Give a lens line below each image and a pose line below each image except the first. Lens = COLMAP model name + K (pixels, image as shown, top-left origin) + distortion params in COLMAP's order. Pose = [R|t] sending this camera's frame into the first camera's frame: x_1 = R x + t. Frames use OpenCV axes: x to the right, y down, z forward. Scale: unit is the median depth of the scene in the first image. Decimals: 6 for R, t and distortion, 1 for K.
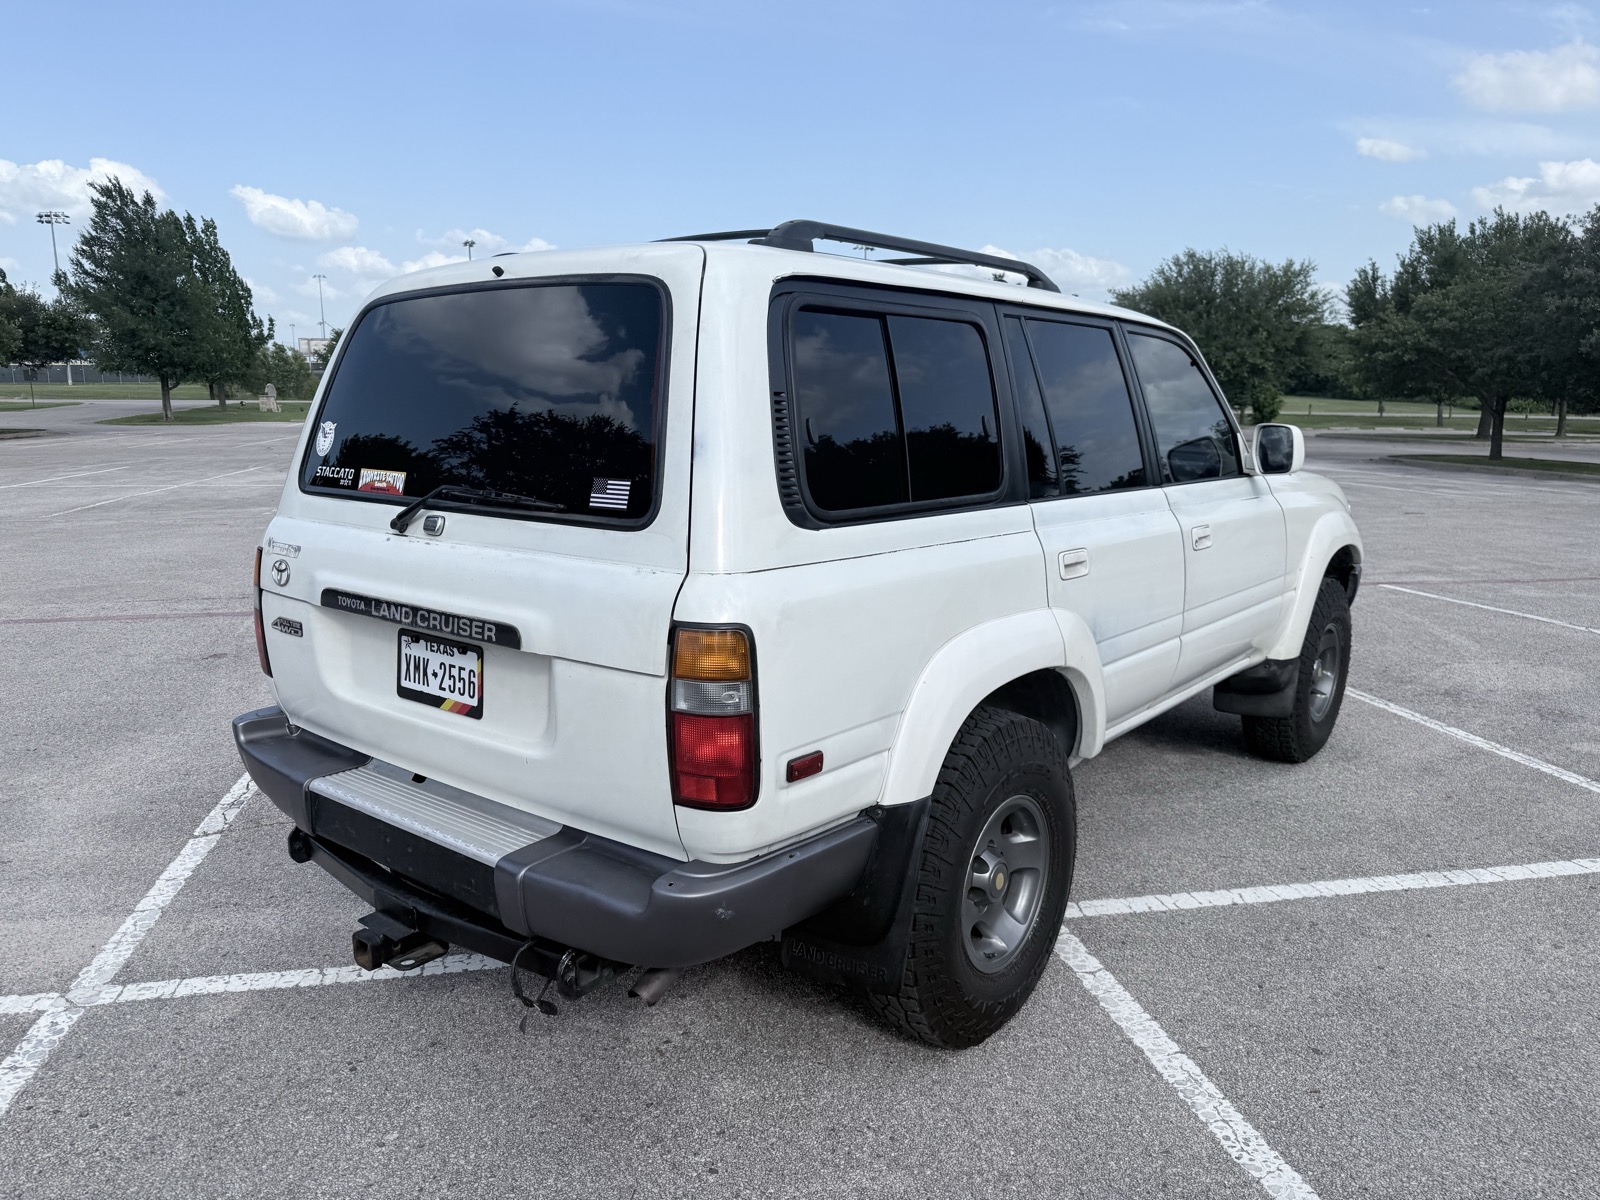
lens RADIAL K [[1133.7, 0, 800.0], [0, 1133.7, 600.0], [0, 0, 1]] dist [0.008840, 0.001007]
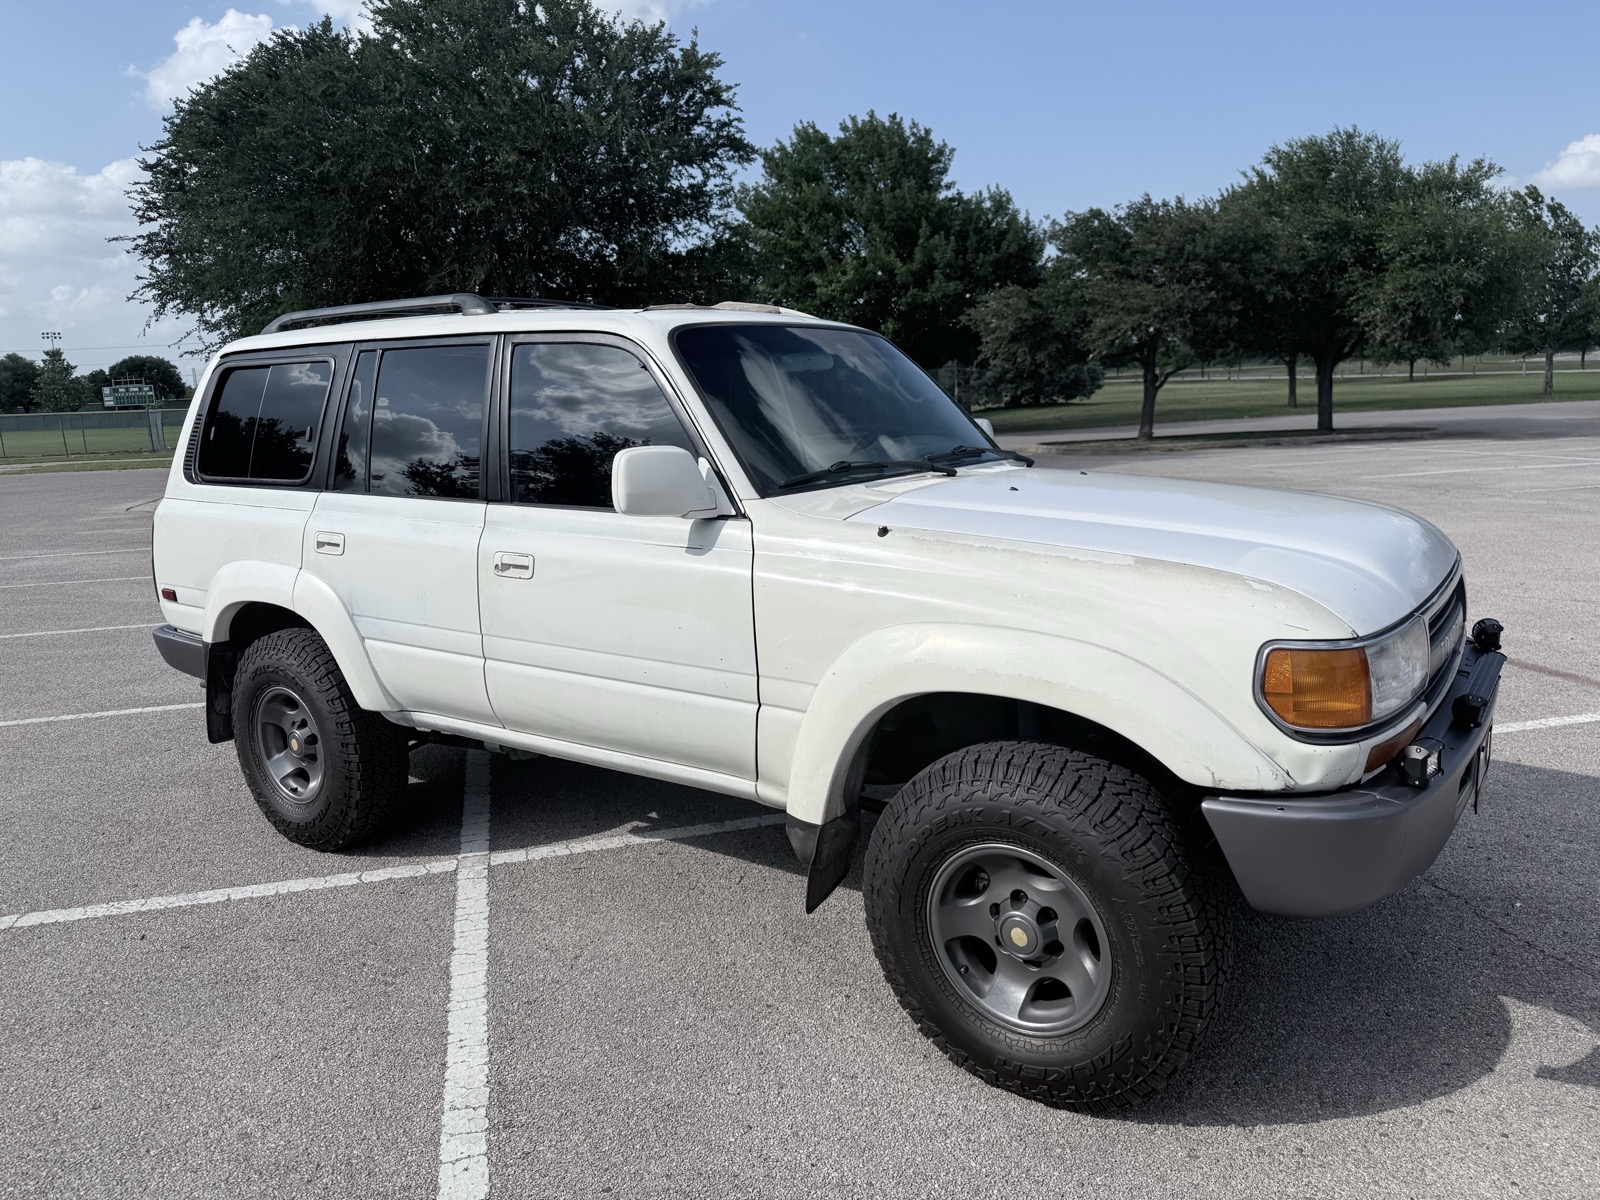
lens RADIAL K [[1118.4, 0, 800.0], [0, 1118.4, 600.0], [0, 0, 1]] dist [-0.008024, -0.002137]
pose [[0.081357, 0.177418, -0.980767, 1.501683], [-0.148649, 0.975183, 0.164077, -0.250558], [0.985538, 0.132441, 0.105711, 1.361718]]
